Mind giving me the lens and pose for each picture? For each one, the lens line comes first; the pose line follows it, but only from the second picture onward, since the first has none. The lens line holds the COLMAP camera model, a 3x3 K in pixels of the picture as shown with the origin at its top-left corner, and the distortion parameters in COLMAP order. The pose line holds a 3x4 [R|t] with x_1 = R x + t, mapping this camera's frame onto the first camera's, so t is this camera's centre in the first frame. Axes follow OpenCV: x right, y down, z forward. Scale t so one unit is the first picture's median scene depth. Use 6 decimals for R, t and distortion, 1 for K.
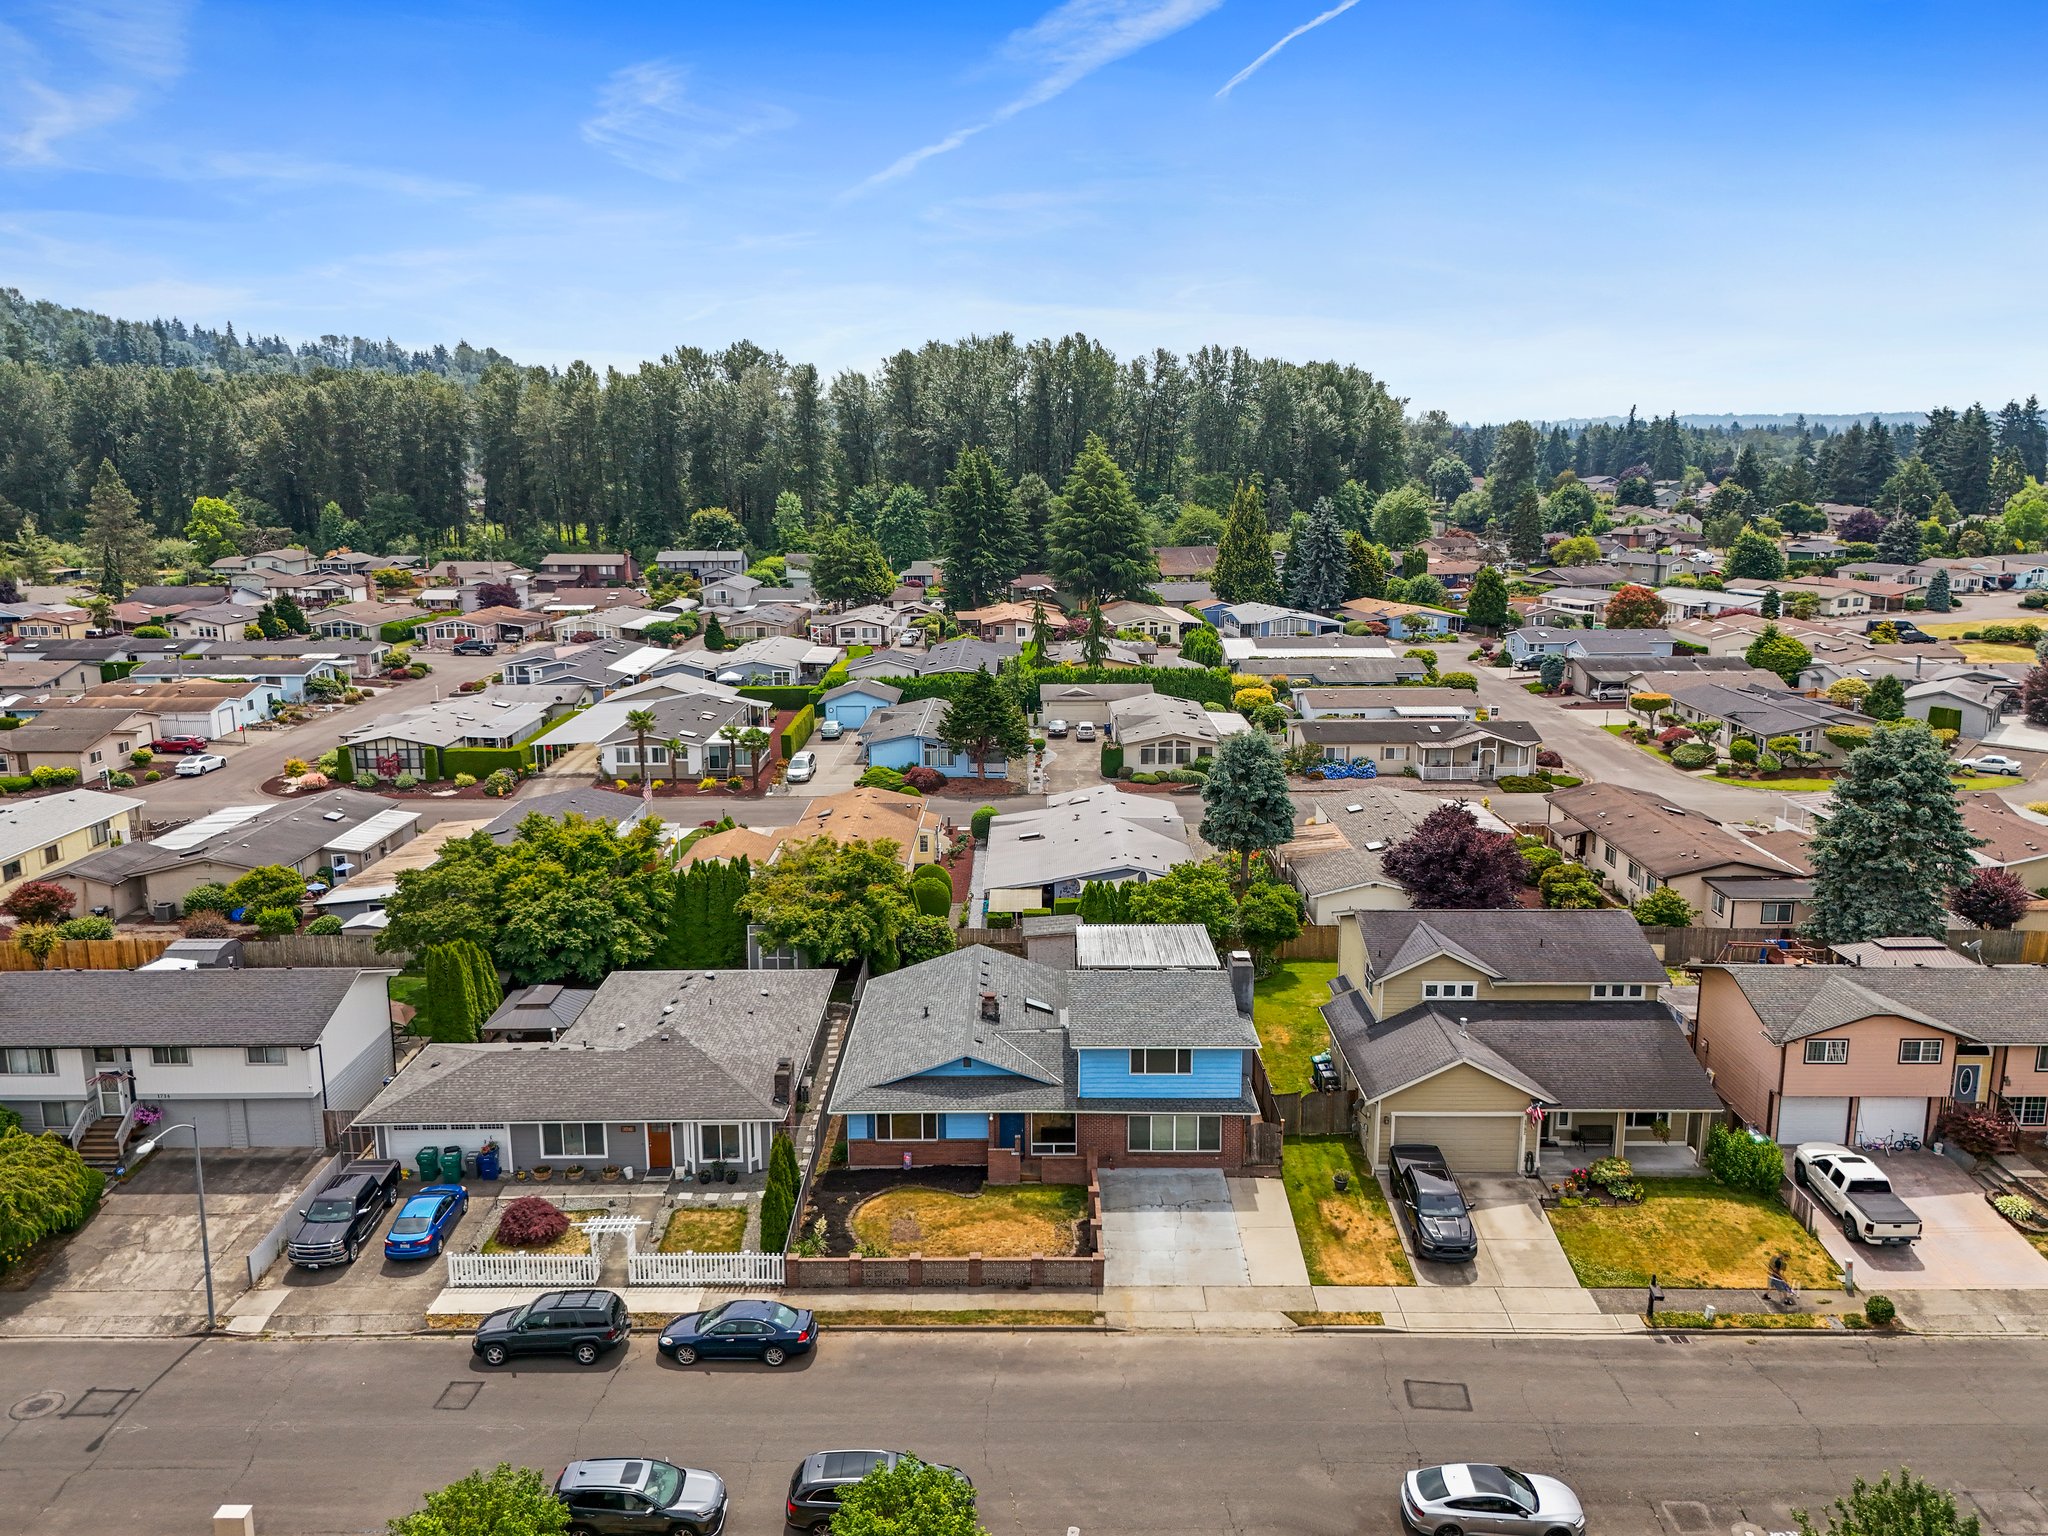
lens RADIAL K [[1538.7, 0, 1024.0], [0, 1538.7, 768.0], [0, 0, 1]] dist [0.063219, -0.057918]
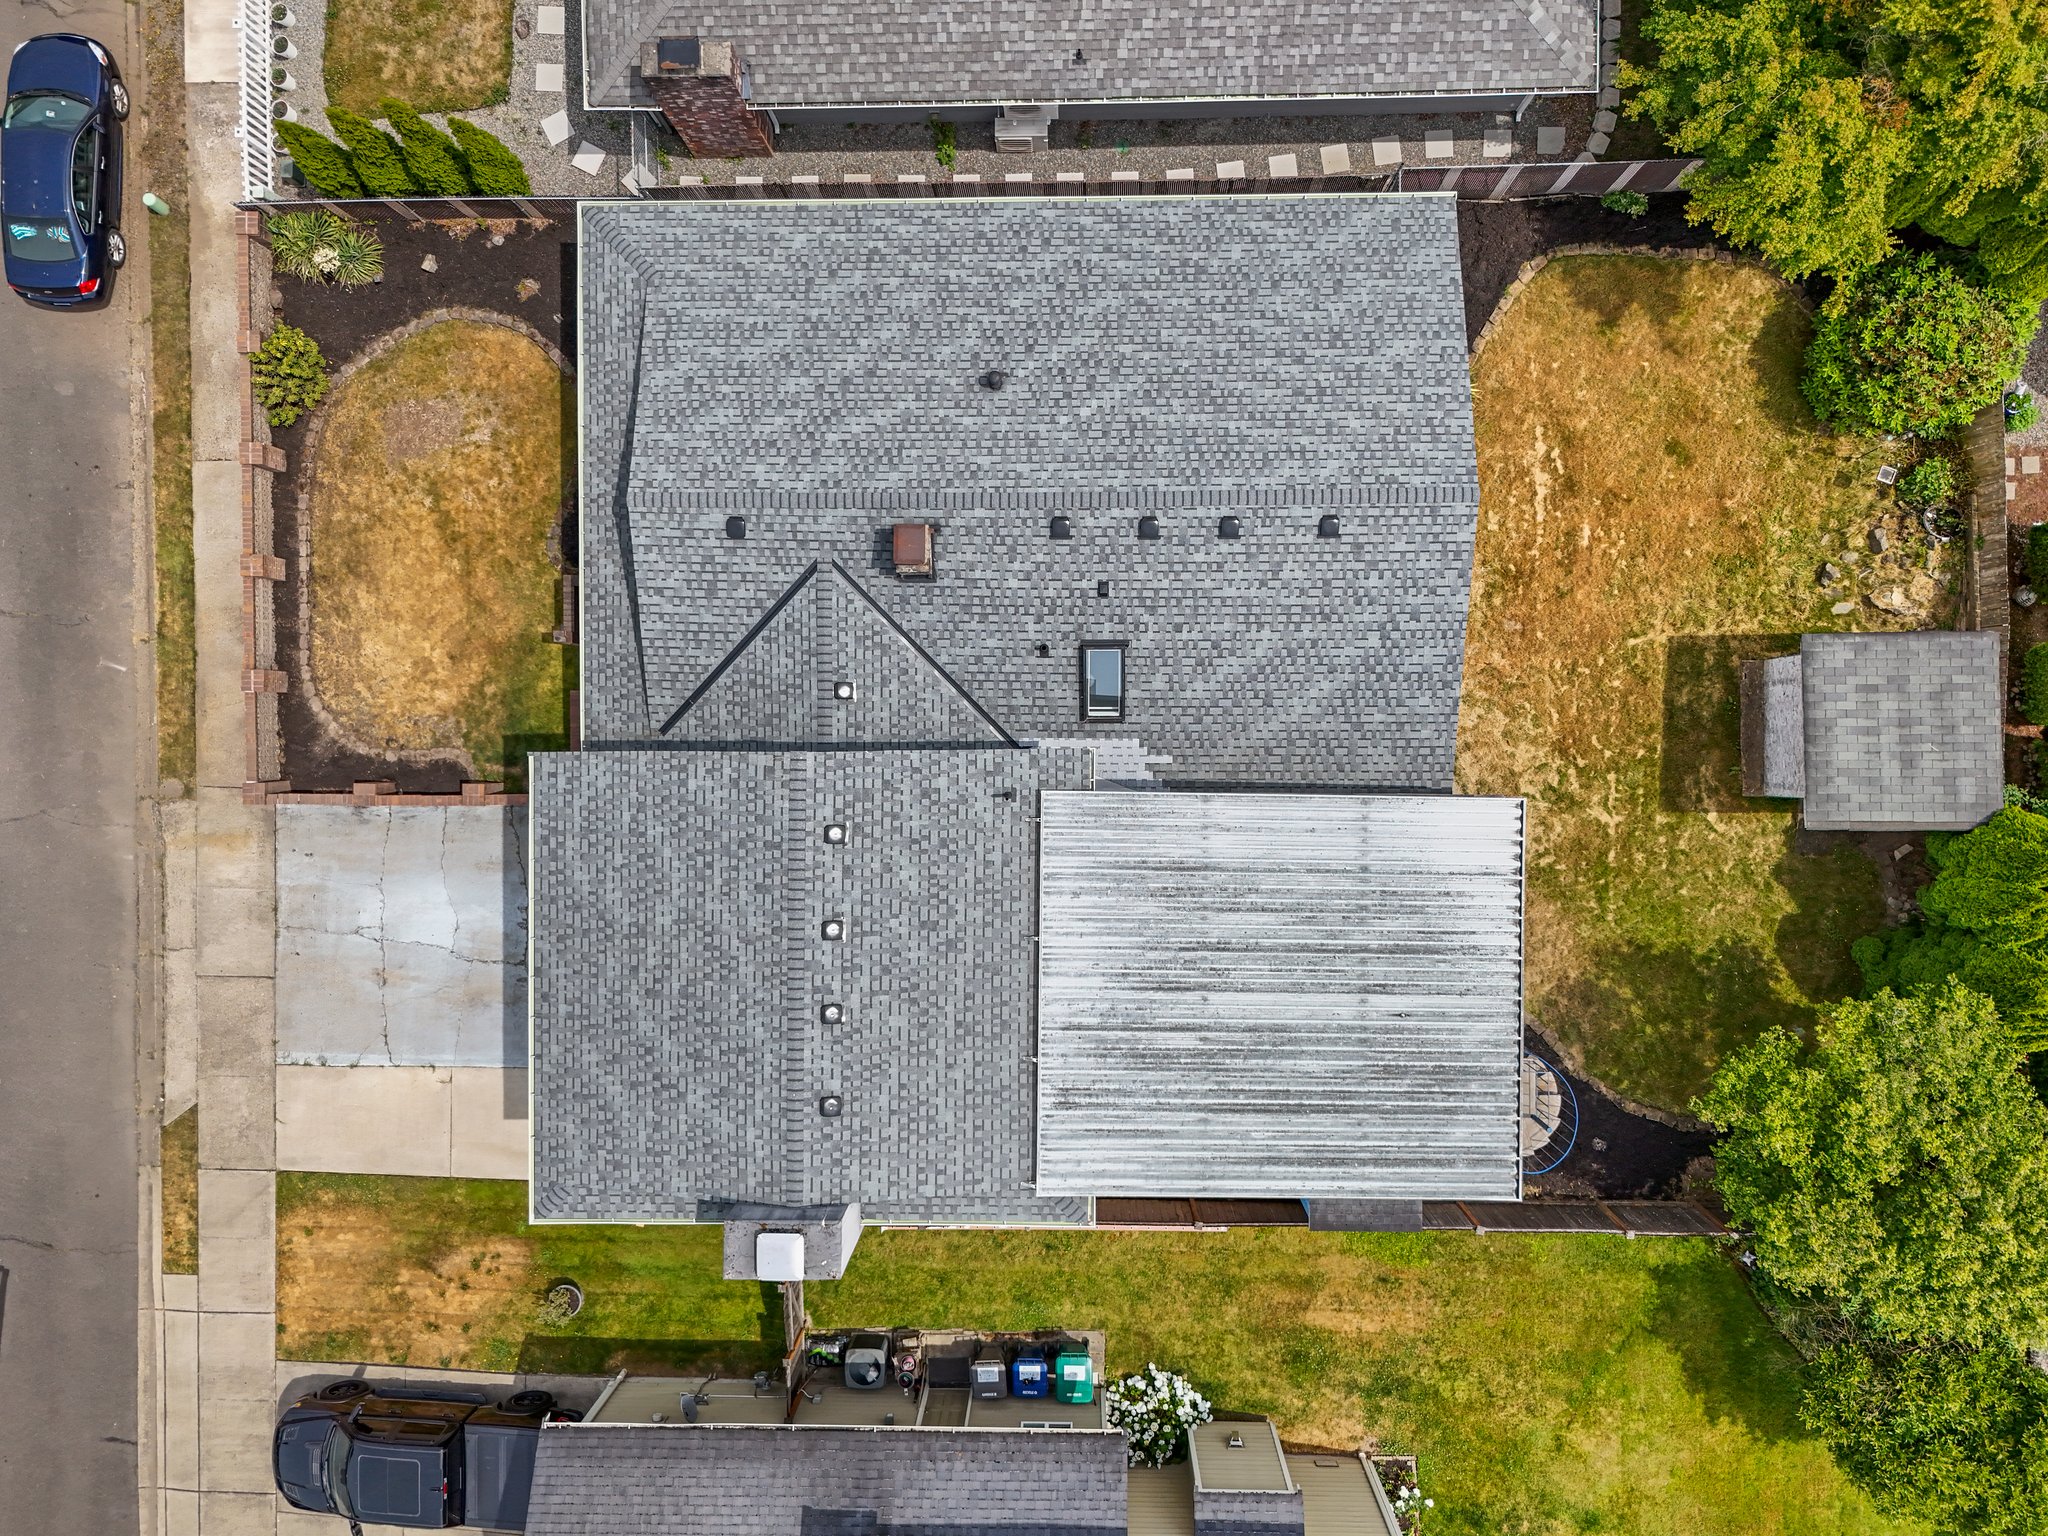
lens RADIAL K [[1538.7, 0, 1024.0], [0, 1538.7, 768.0], [0, 0, 1]] dist [0.063219, -0.057918]
pose [[0.005204, 0.999834, 0.017456, 0.021479], [-0.174018, -0.016284, 0.984608, -0.184052], [0.984729, -0.008161, 0.173905, 0.806804]]
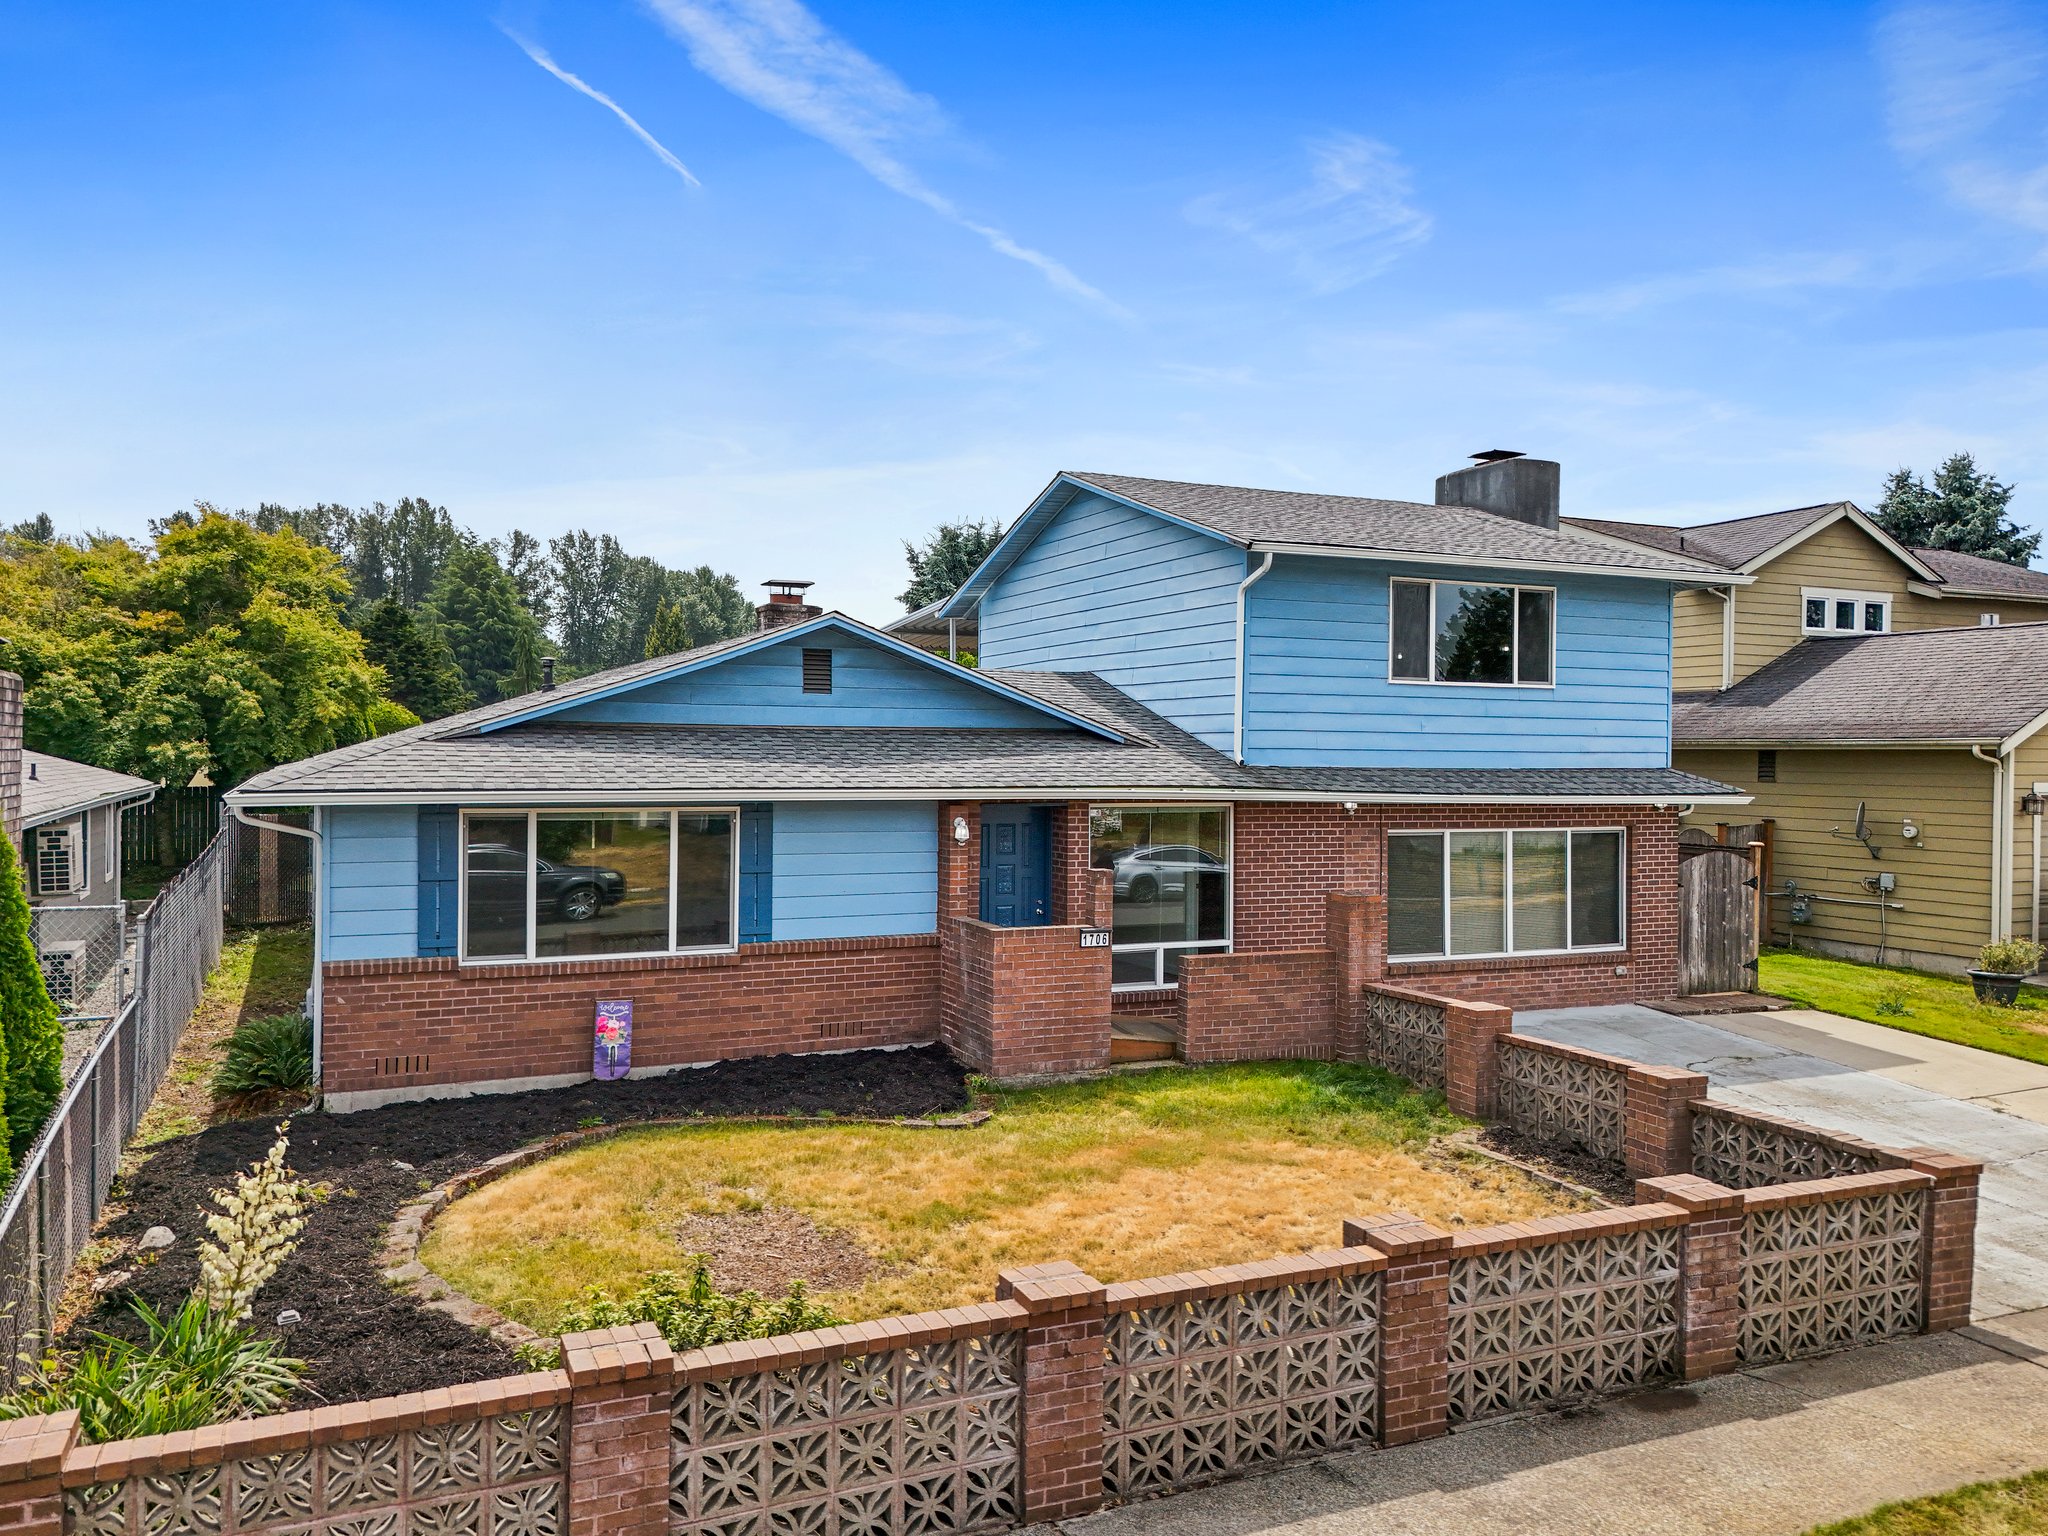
lens RADIAL K [[1531.1, 0, 1024.0], [0, 1531.1, 768.0], [0, 0, 1]] dist [0.060409, -0.049647]
pose [[0.907178, 0.008228, 0.420668, -0.090717], [0.074489, 0.980875, -0.179821, 0.203209], [-0.414102, 0.194465, 0.889215, 0.598496]]
